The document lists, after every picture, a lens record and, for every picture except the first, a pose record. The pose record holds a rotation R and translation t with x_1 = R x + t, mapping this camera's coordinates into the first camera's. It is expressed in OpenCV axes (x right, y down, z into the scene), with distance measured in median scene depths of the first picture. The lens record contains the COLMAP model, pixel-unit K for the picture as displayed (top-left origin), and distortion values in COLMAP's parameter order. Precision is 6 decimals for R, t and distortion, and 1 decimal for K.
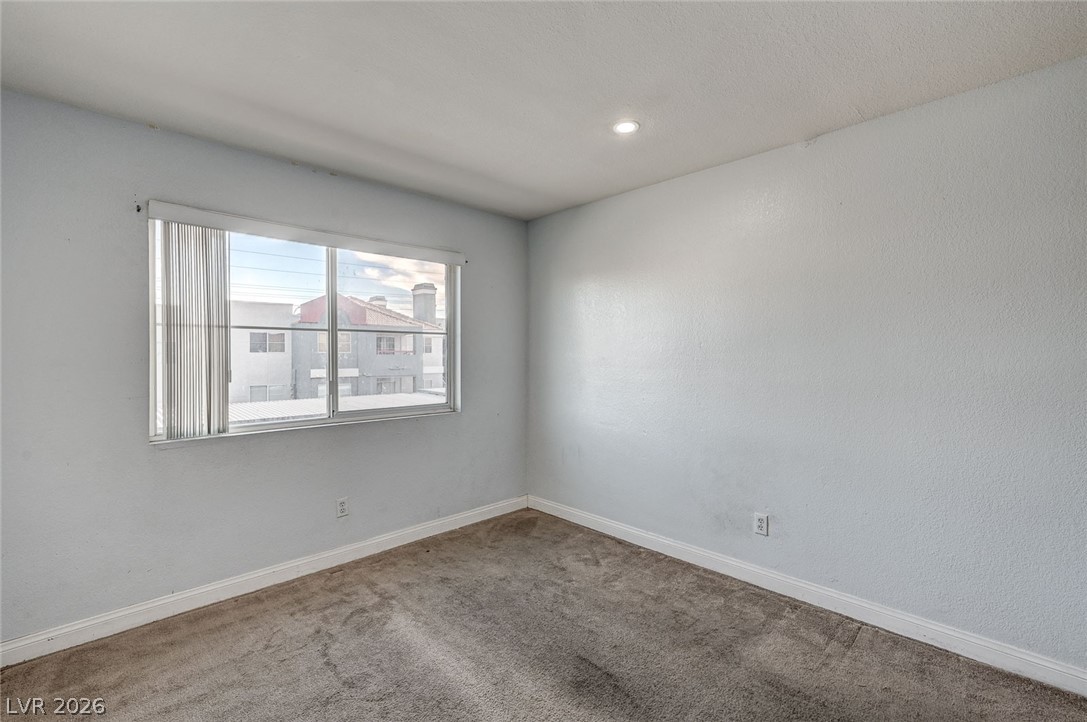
lens RADIAL K [[486.9, 0, 540.9], [0, 486.9, 361.6], [0, 0, 1]] dist [0.011872, 0.000171]
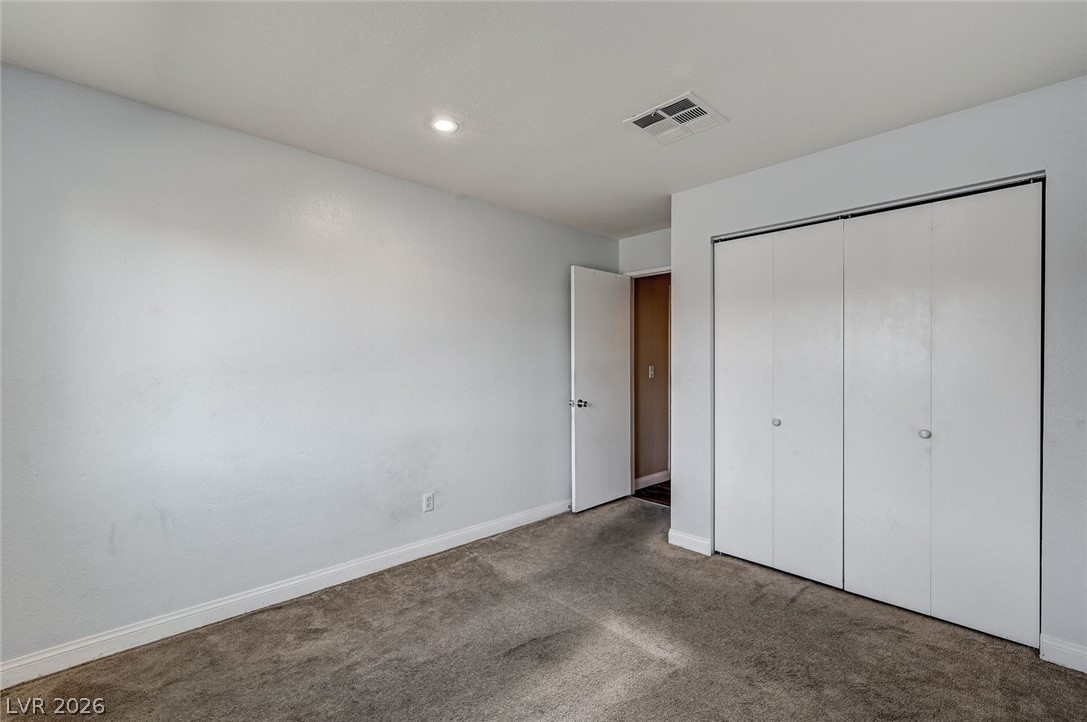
lens RADIAL K [[486.9, 0, 543.5], [0, 486.9, 365.3], [0, 0, 1]] dist [0.011872, 0.000171]
pose [[-0.016774, 0.004288, 0.999850, -0.705105], [0.016209, 0.999861, -0.004016, 0.010312], [-0.999728, 0.016139, -0.016841, 0.706827]]
